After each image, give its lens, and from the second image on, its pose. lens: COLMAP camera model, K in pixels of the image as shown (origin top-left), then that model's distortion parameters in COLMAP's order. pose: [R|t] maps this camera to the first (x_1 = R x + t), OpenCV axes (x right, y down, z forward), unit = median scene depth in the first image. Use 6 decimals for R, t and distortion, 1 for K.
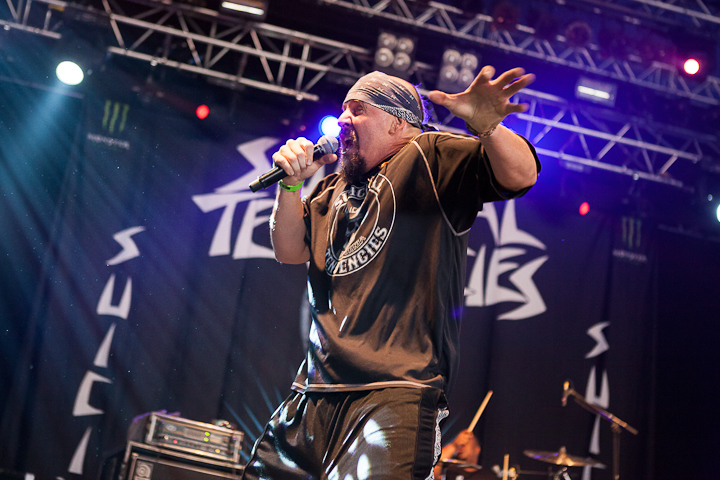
lens RADIAL K [[1042.5, 0, 410.9], [0, 1042.5, 215.7], [0, 0, 1]] dist [0.007252, -0.111173]
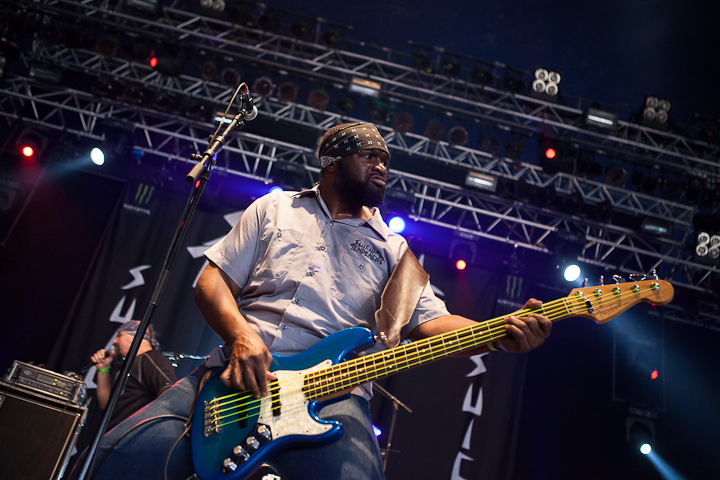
lens RADIAL K [[722.9, 0, 363.8], [0, 722.9, 248.6], [0, 0, 1]] dist [-0.069986, 0.119659]
pose [[0.979869, 0.021570, -0.198475, 0.221488], [-0.037385, 0.996385, -0.076284, 0.048136], [0.196112, 0.082168, 0.977133, 0.059530]]
